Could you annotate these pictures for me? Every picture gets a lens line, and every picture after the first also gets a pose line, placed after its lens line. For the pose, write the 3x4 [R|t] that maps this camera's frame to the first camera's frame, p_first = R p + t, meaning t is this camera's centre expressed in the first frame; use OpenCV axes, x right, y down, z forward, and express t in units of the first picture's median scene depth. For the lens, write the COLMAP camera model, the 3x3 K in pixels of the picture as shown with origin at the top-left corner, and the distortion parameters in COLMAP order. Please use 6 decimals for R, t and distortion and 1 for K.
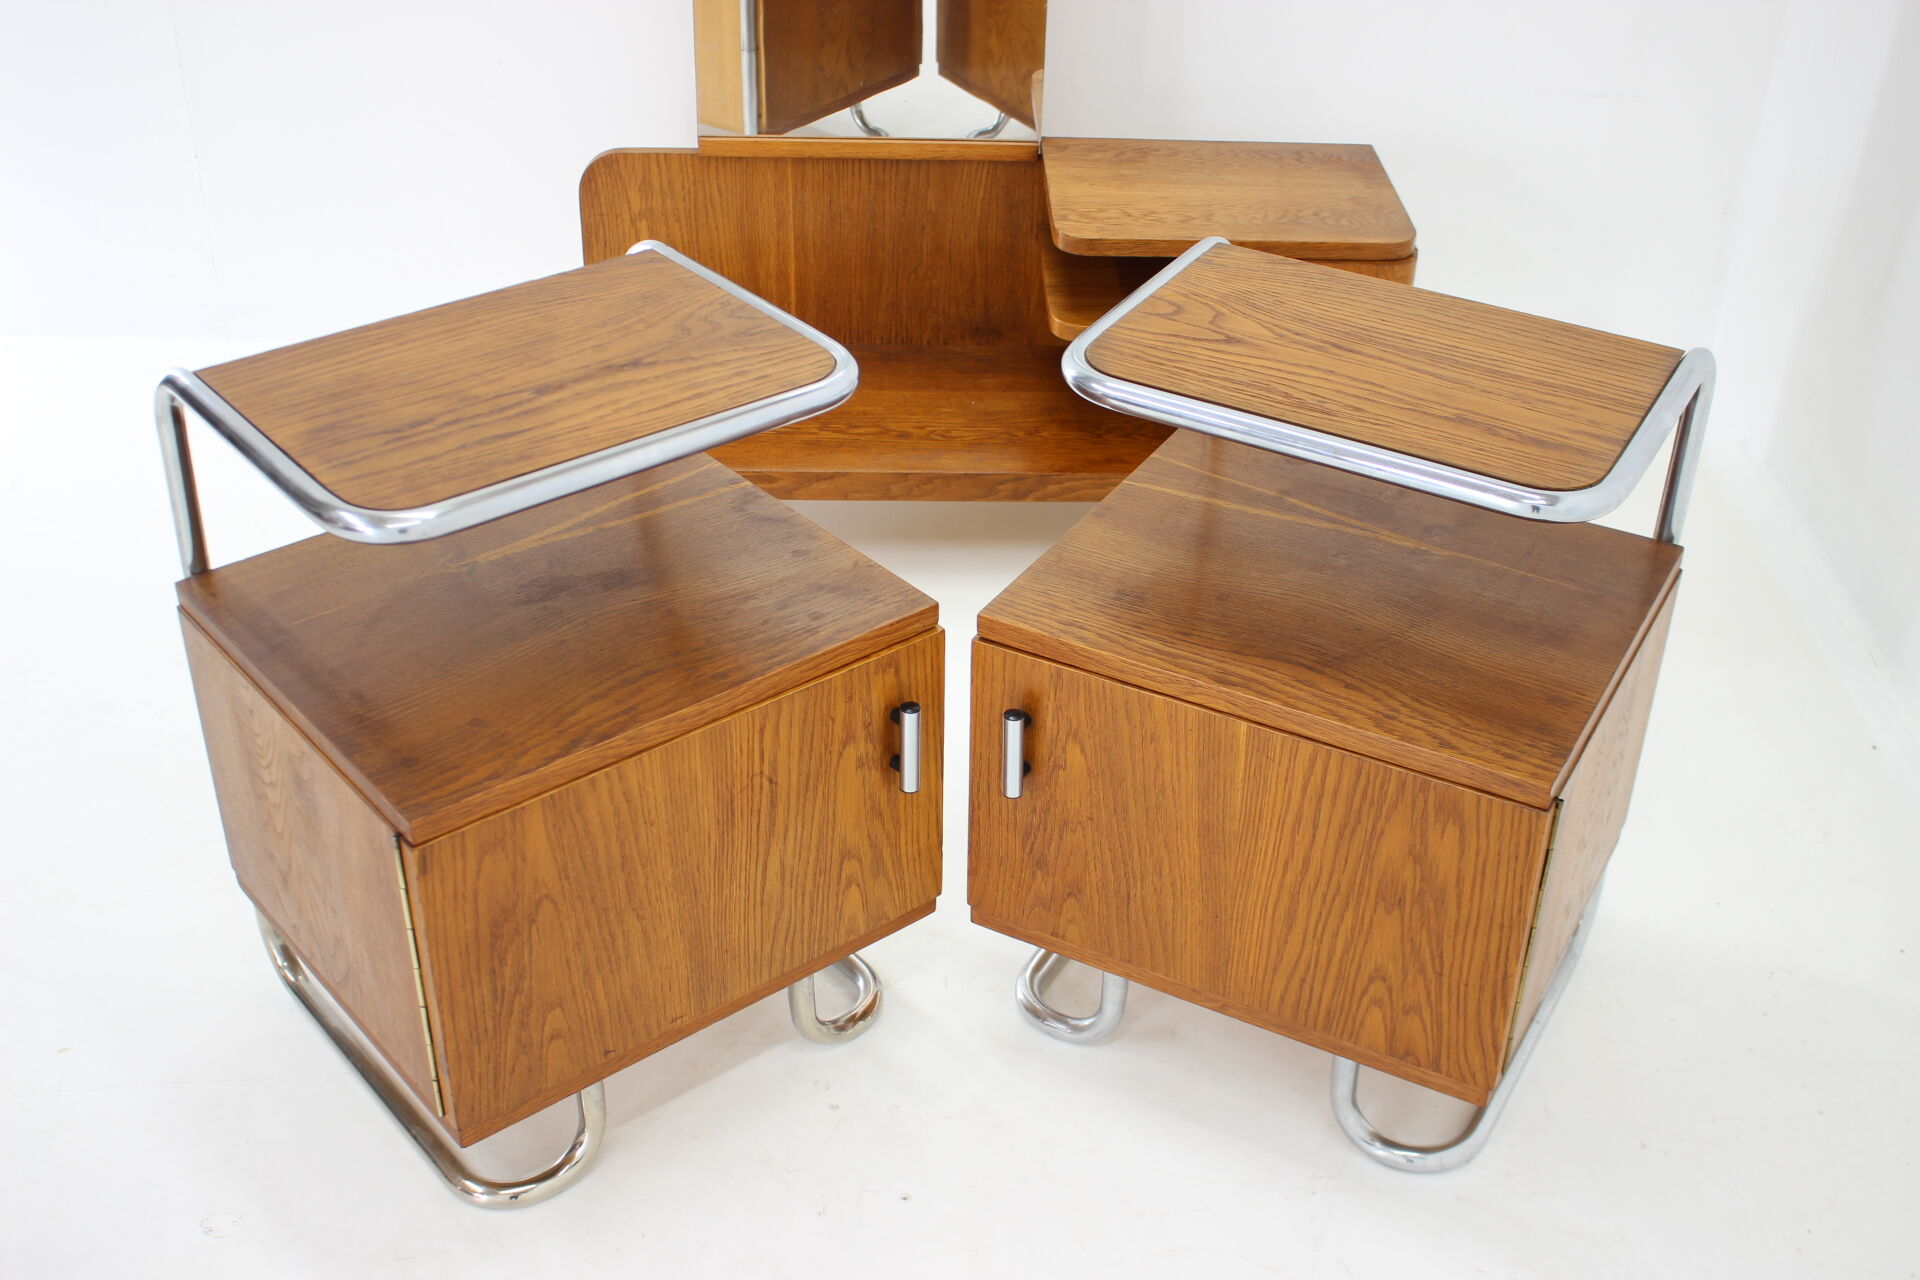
lens RADIAL K [[2154.0, 0, 965.2], [0, 2154.0, 696.5], [0, 0, 1]] dist [-0.102863, 0.015861]
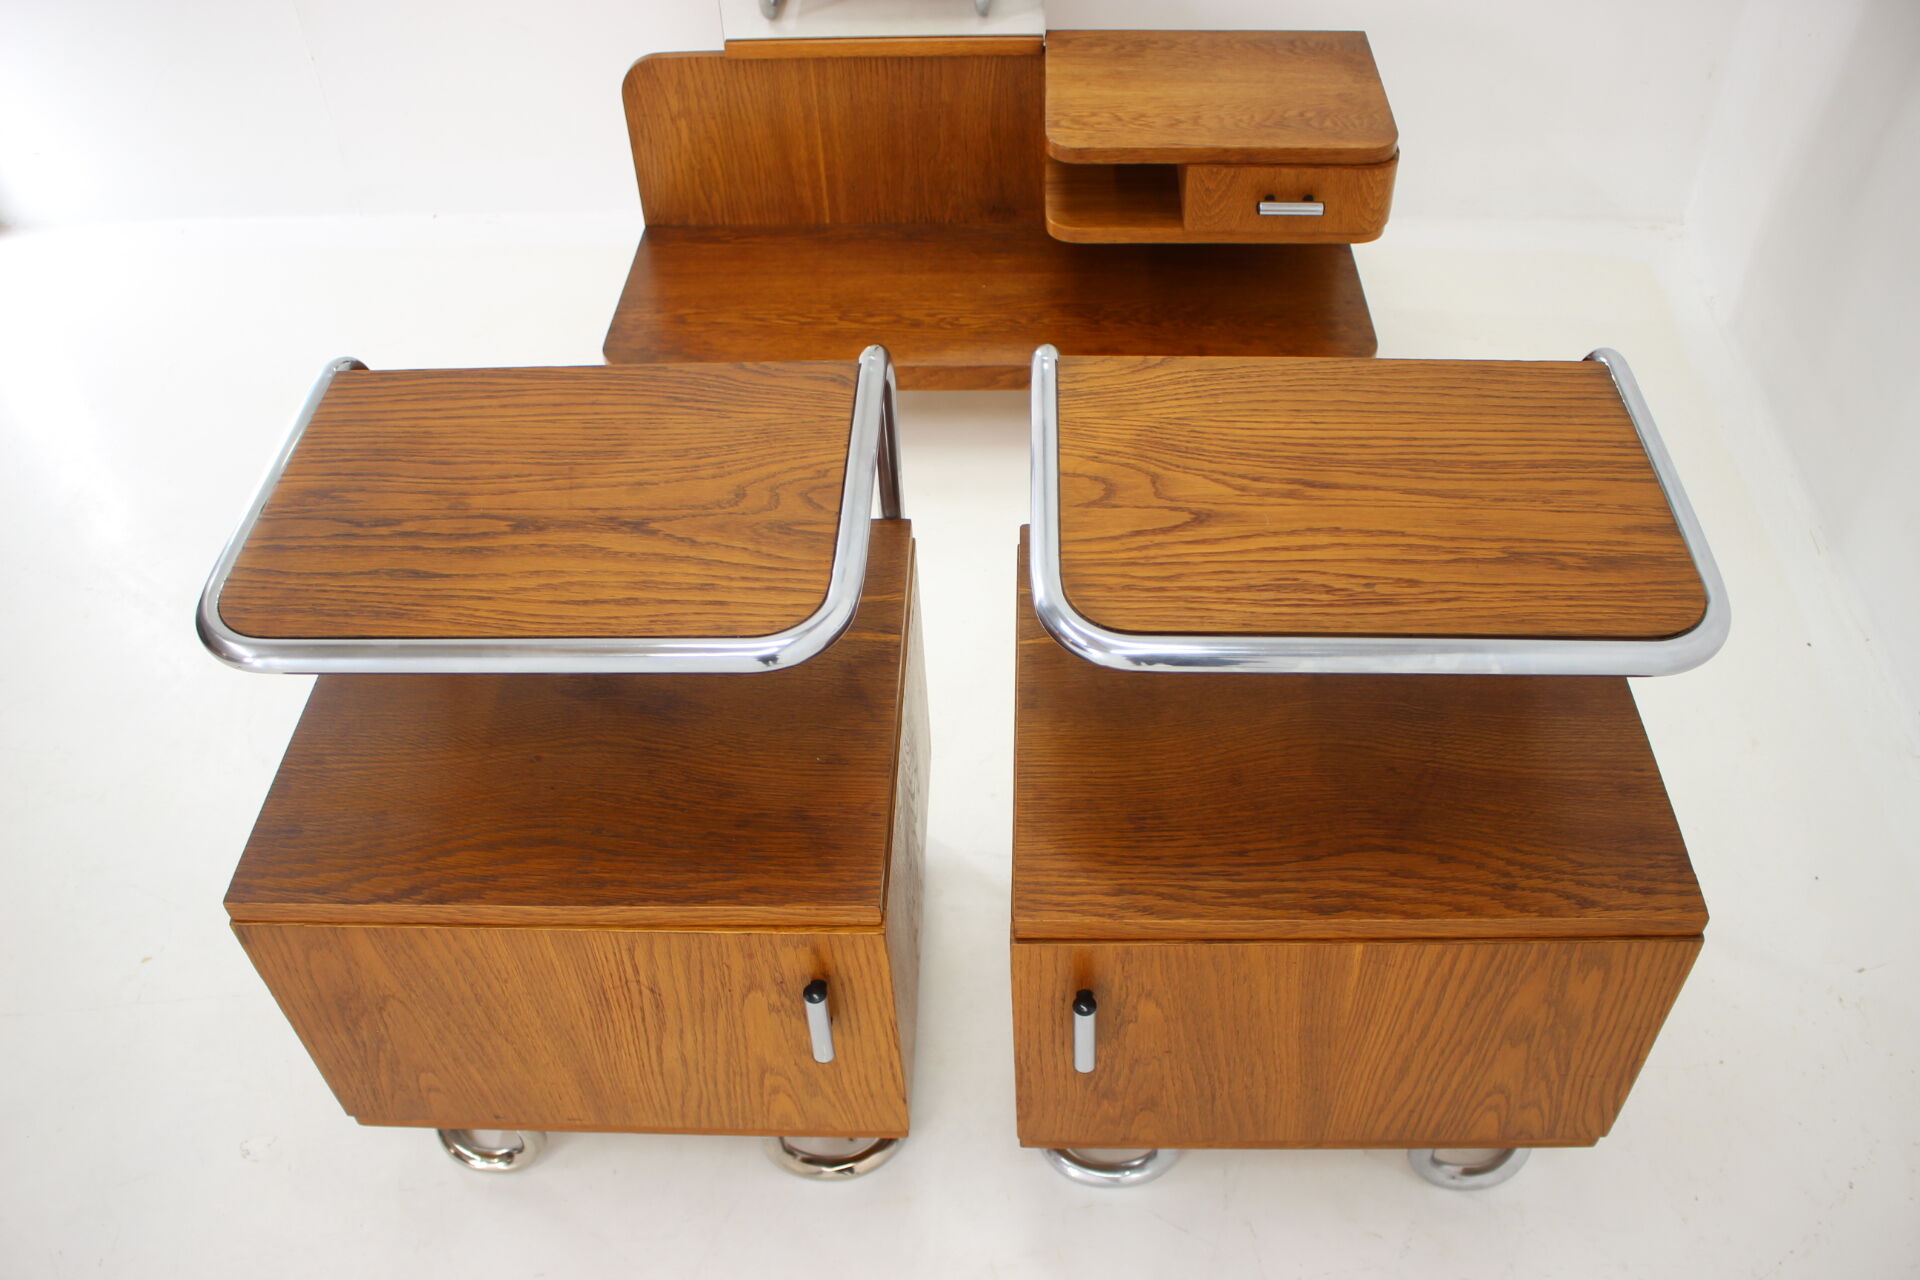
lens RADIAL K [[1608.1, 0, 951.8], [0, 1608.1, 667.8], [0, 0, 1]] dist [-0.126307, 0.011799]
pose [[0.995557, 0.009183, -0.093715, 0.065401], [0.009714, 0.979908, 0.199213, -0.109800], [0.093662, -0.199239, 0.975465, 0.176885]]
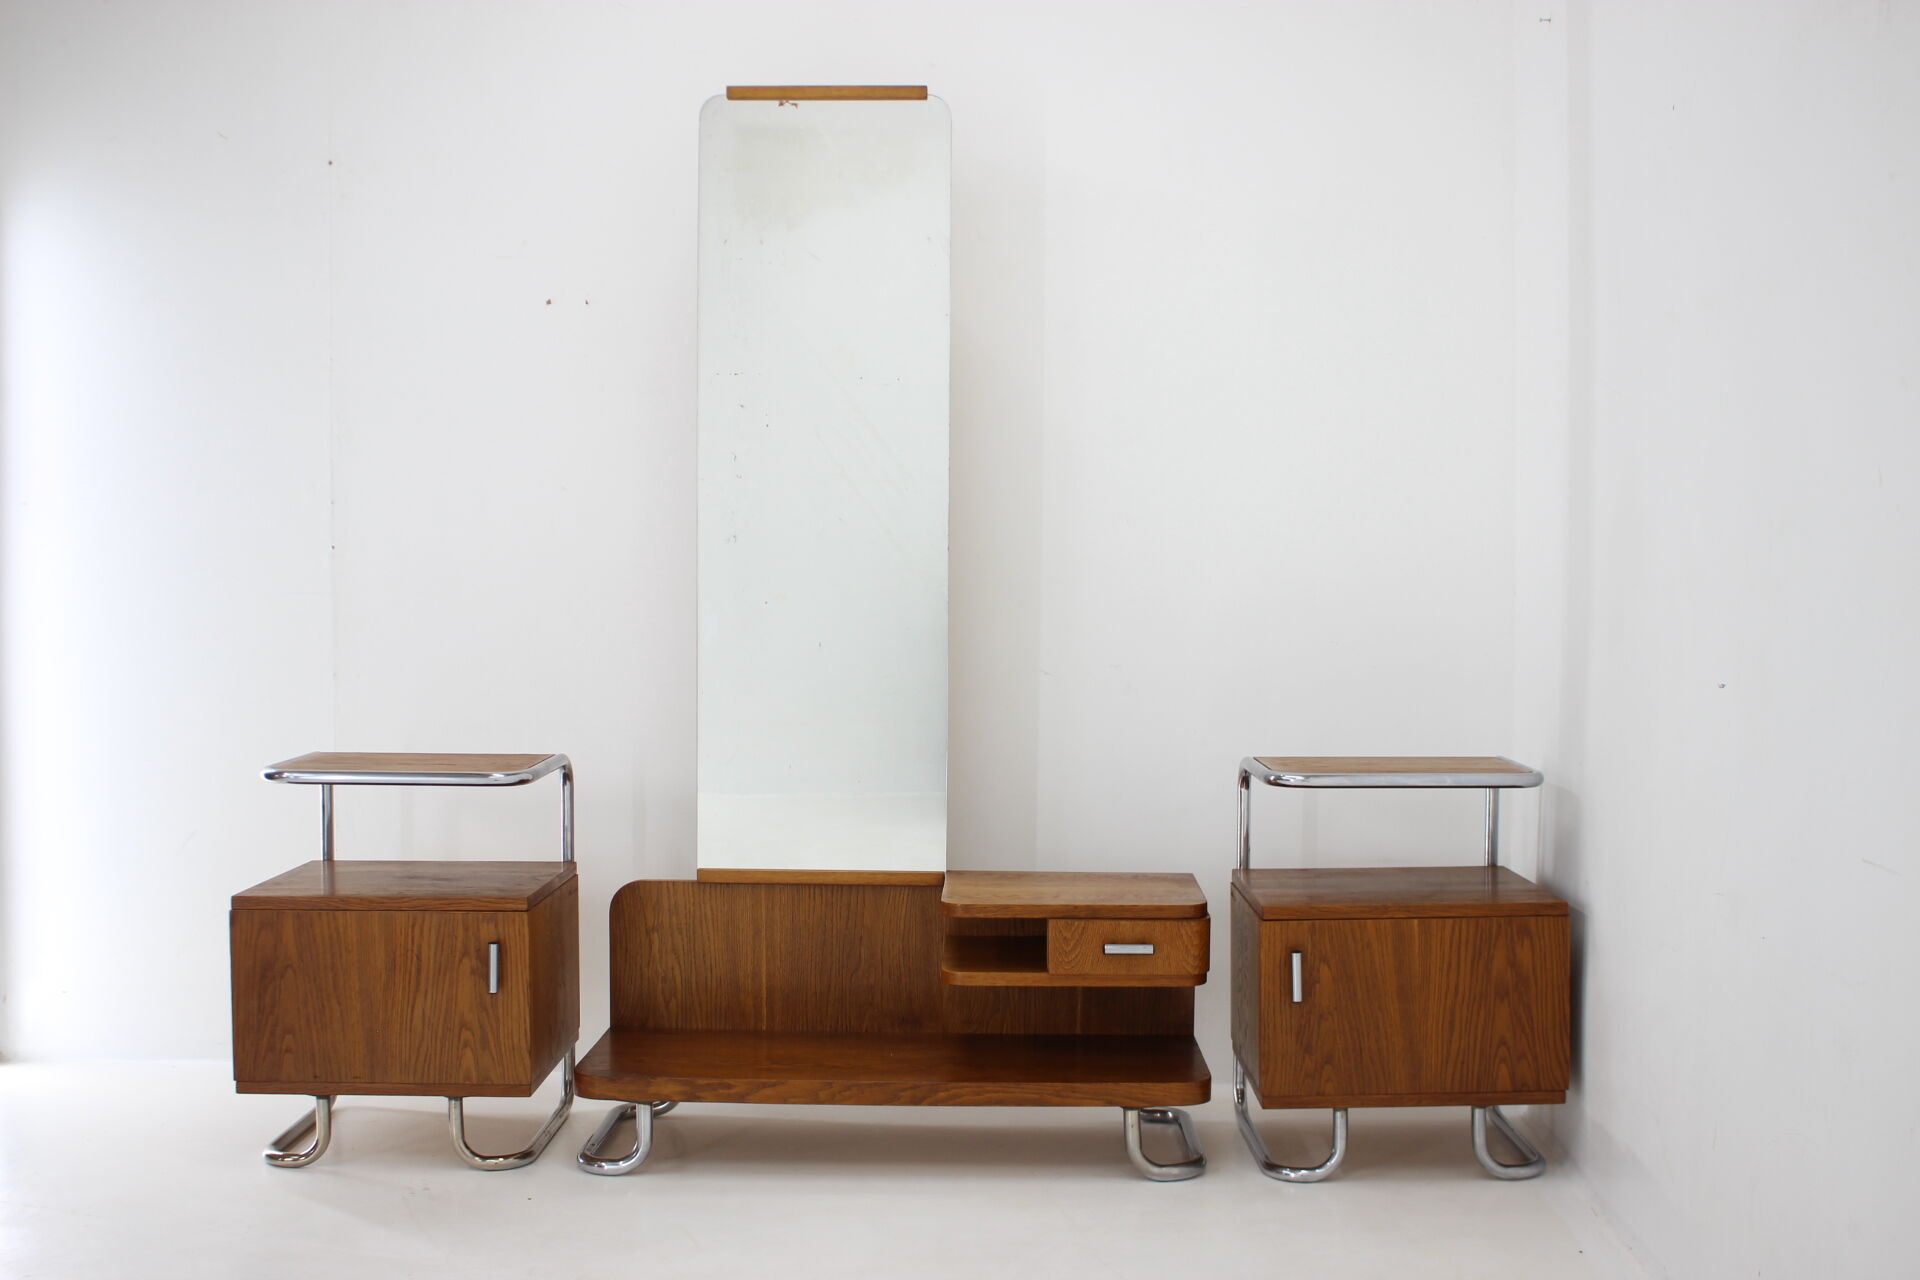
lens RADIAL K [[2109.7, 0, 965.3], [0, 2109.7, 693.6], [0, 0, 1]] dist [-0.125888, 0.120995]
pose [[0.998560, -0.015037, -0.051490, 0.119183], [-0.013291, 0.860608, -0.509095, 0.329609], [0.051968, 0.509046, 0.859169, -0.215452]]
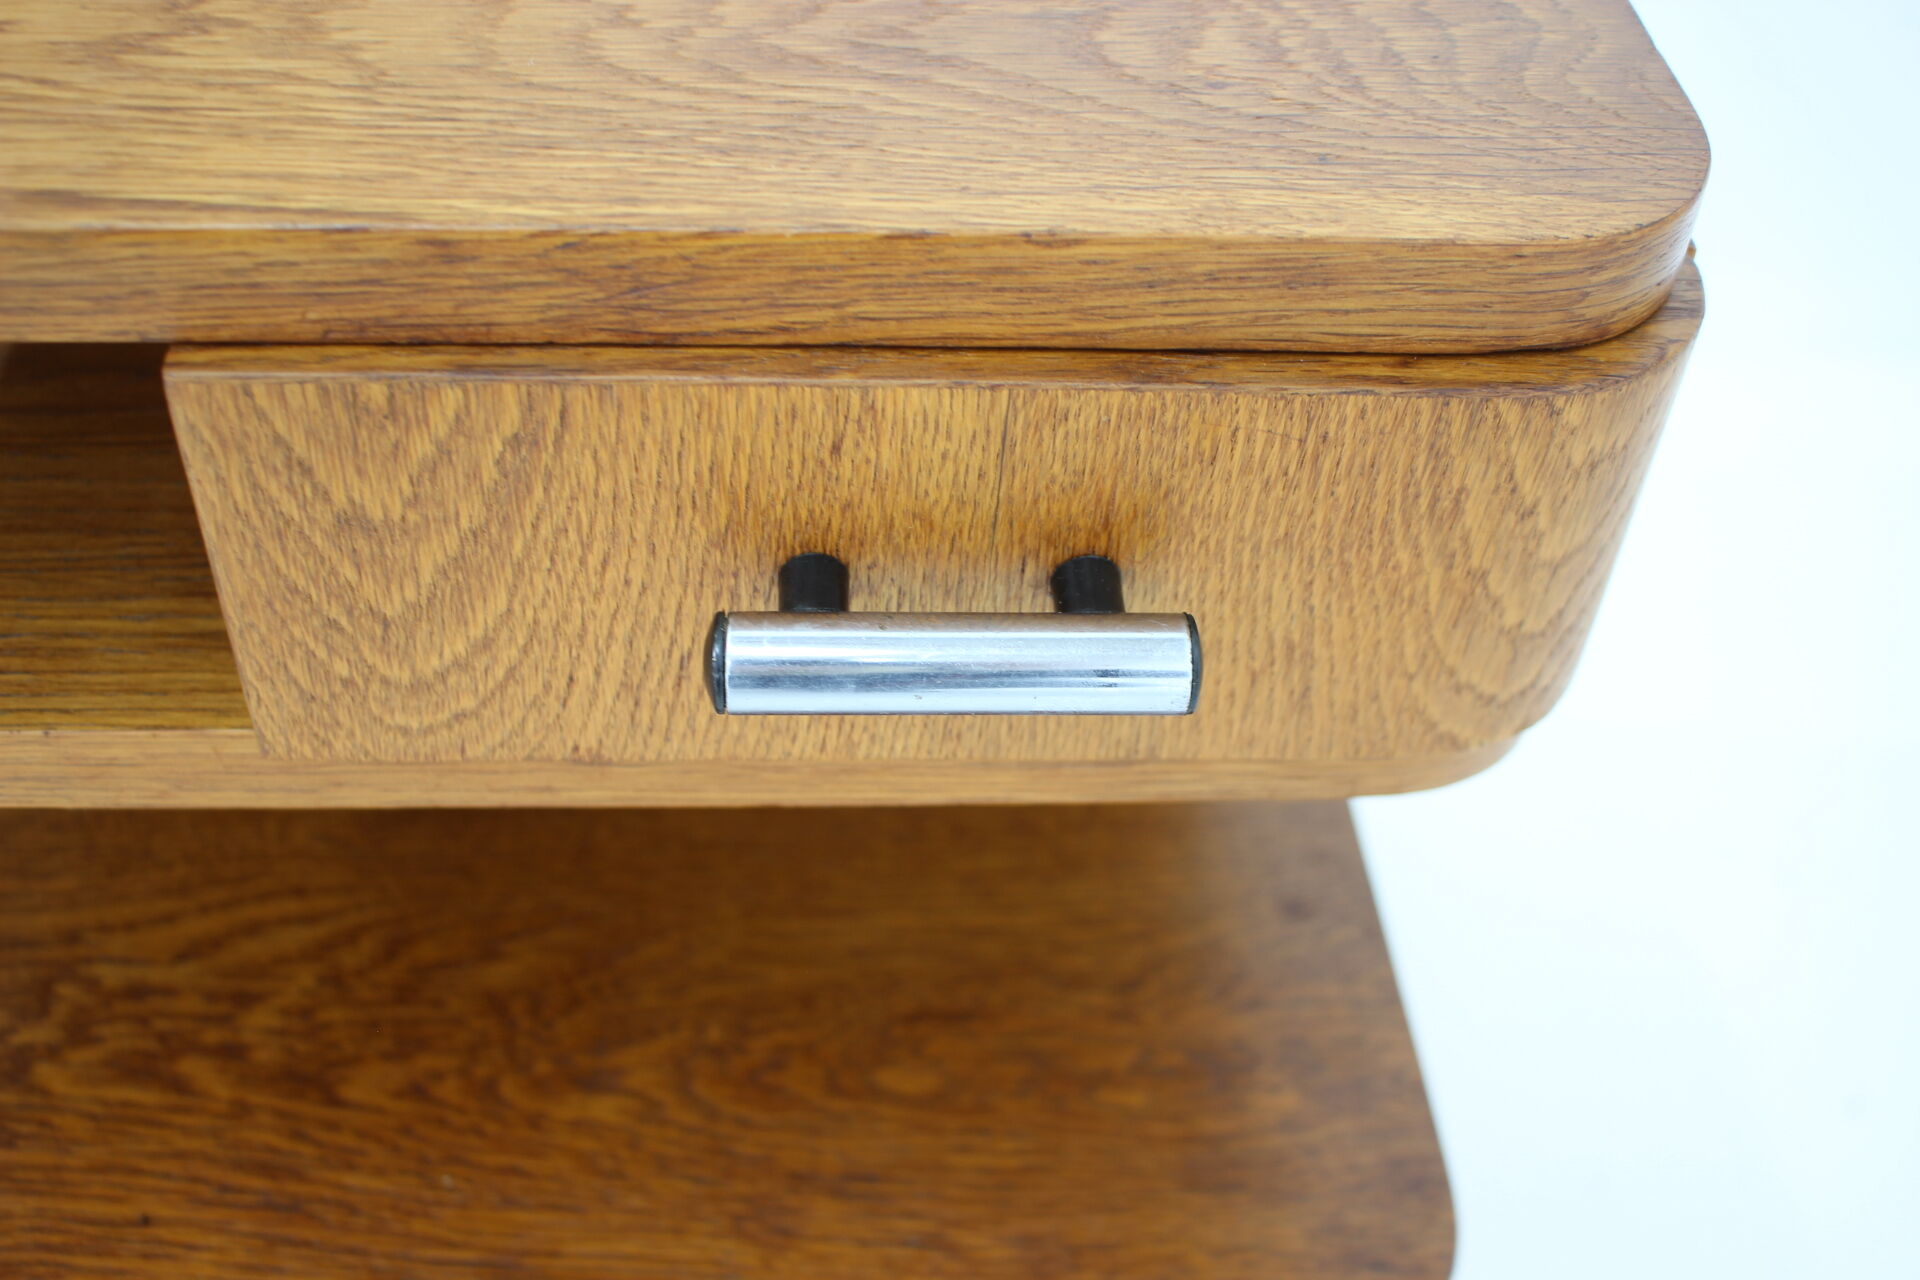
lens RADIAL K [[2109.7, 0, 965.3], [0, 2109.7, 693.6], [0, 0, 1]] dist [-0.125888, 0.120995]
pose [[0.998957, 0.001230, 0.045637, 0.142663], [-0.009328, 0.984047, 0.177665, -0.190107], [-0.044690, -0.177906, 0.983032, 0.792973]]
